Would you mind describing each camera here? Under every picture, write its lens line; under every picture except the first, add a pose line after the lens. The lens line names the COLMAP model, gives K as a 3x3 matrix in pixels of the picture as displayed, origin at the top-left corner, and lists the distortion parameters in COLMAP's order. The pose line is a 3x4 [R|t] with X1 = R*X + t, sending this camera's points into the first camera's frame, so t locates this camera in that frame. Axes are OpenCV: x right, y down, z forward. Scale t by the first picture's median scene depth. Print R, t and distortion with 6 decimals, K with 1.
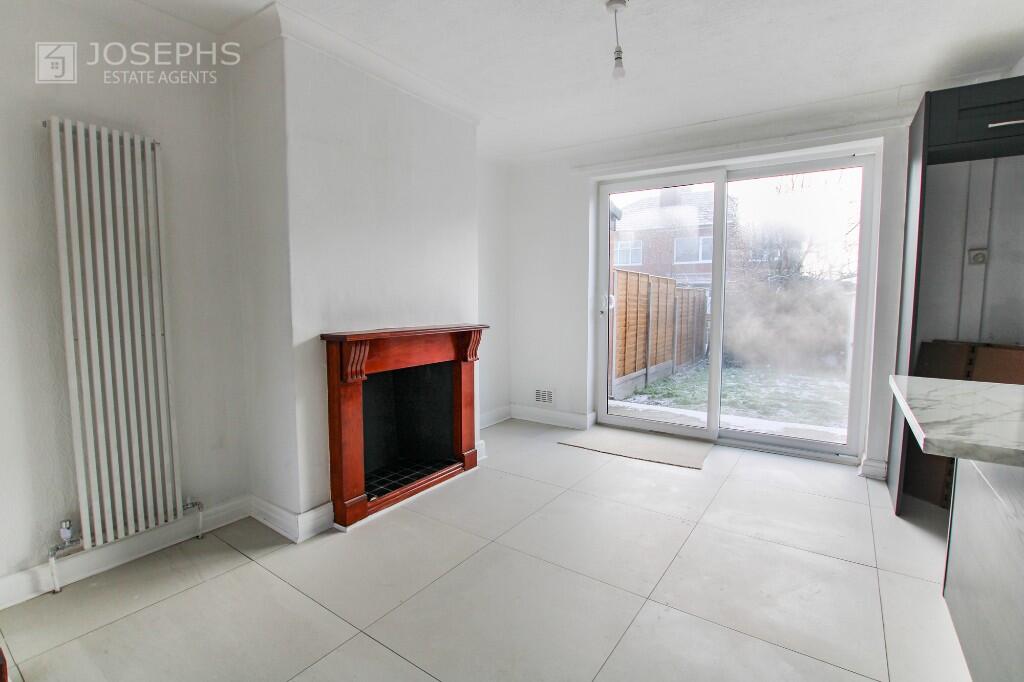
lens RADIAL K [[485.8, 0, 520.3], [0, 485.8, 340.2], [0, 0, 1]] dist [-0.026504, 0.001277]
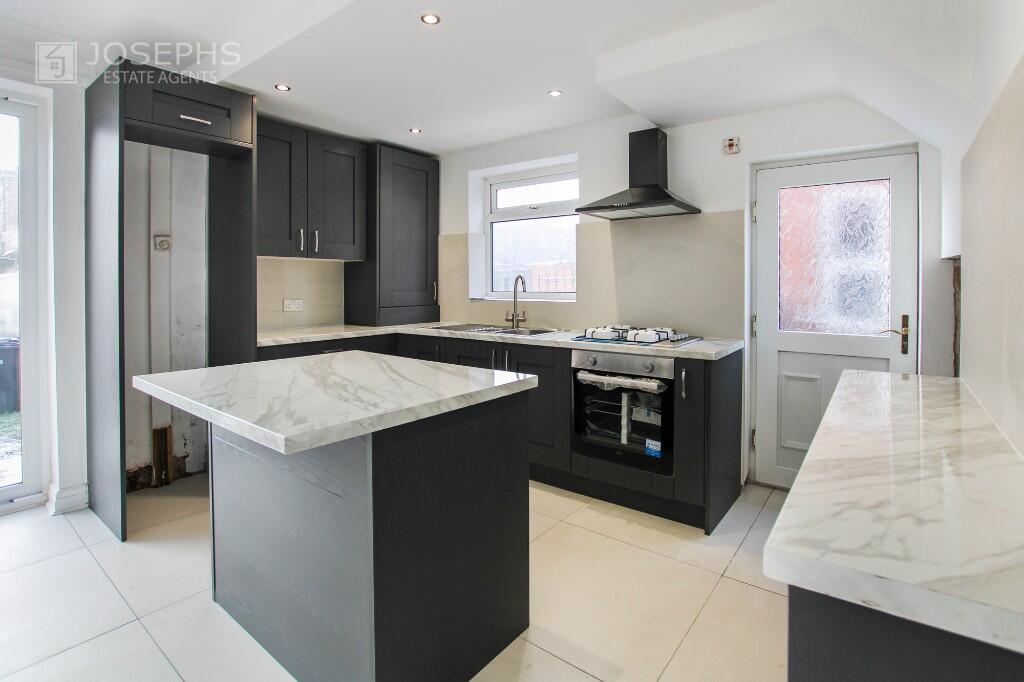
lens RADIAL K [[485.8, 0, 522.2], [0, 485.8, 287.8], [0, 0, 1]] dist [-0.026504, 0.001277]
pose [[0.052664, -0.007974, 0.998580, -0.004659], [0.096054, 0.995372, 0.002883, -0.009532], [-0.993982, 0.095766, 0.053186, 0.150440]]
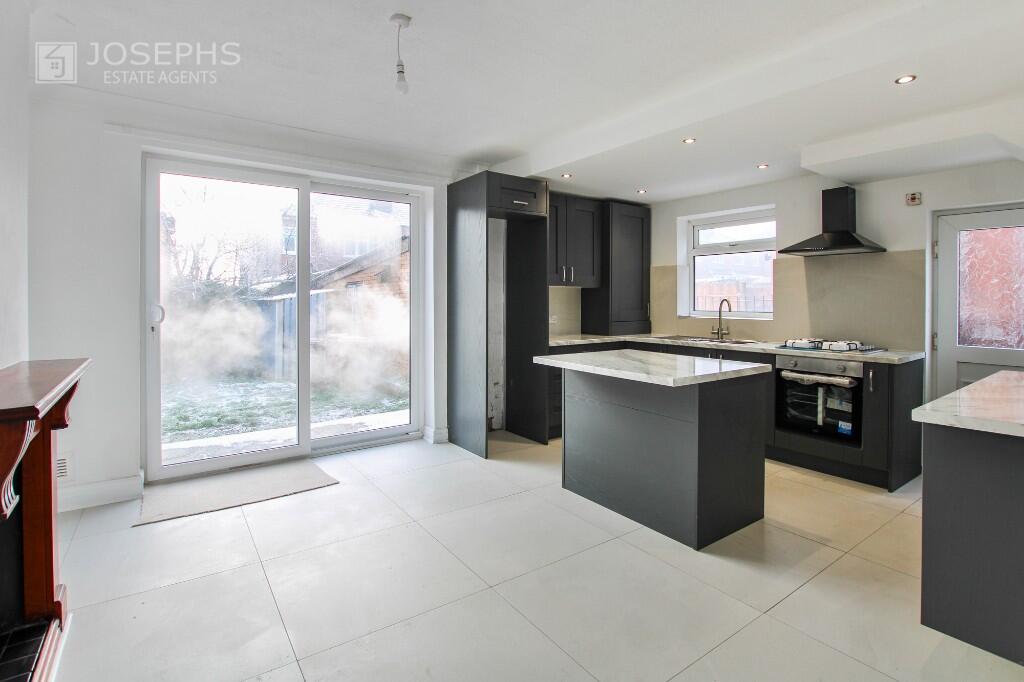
lens RADIAL K [[485.8, 0, 520.8], [0, 485.8, 302.3], [0, 0, 1]] dist [-0.026504, 0.001277]
pose [[0.342961, -0.003771, 0.939342, -0.369008], [0.086543, 0.995866, -0.027600, -0.032358], [-0.935354, 0.090759, 0.341870, 0.262641]]
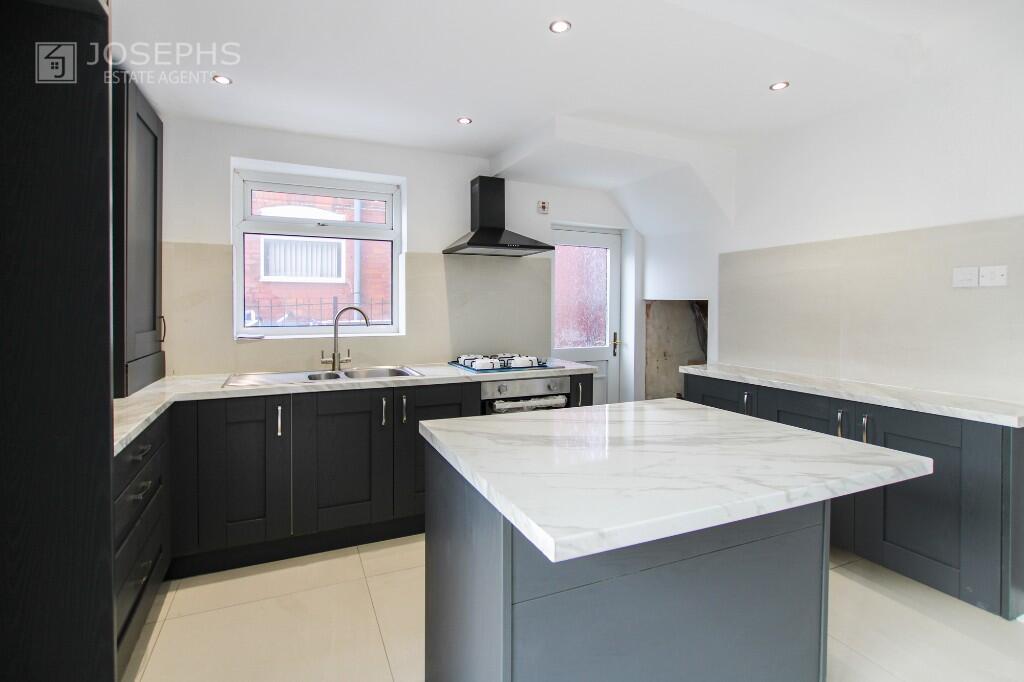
lens RADIAL K [[485.8, 0, 505.9], [0, 485.8, 308.6], [0, 0, 1]] dist [-0.026504, 0.001277]
pose [[-0.838145, -0.000767, 0.545446, 0.281092], [0.053178, 0.995120, 0.083115, -0.076062], [-0.542848, 0.098668, -0.834014, 0.689707]]
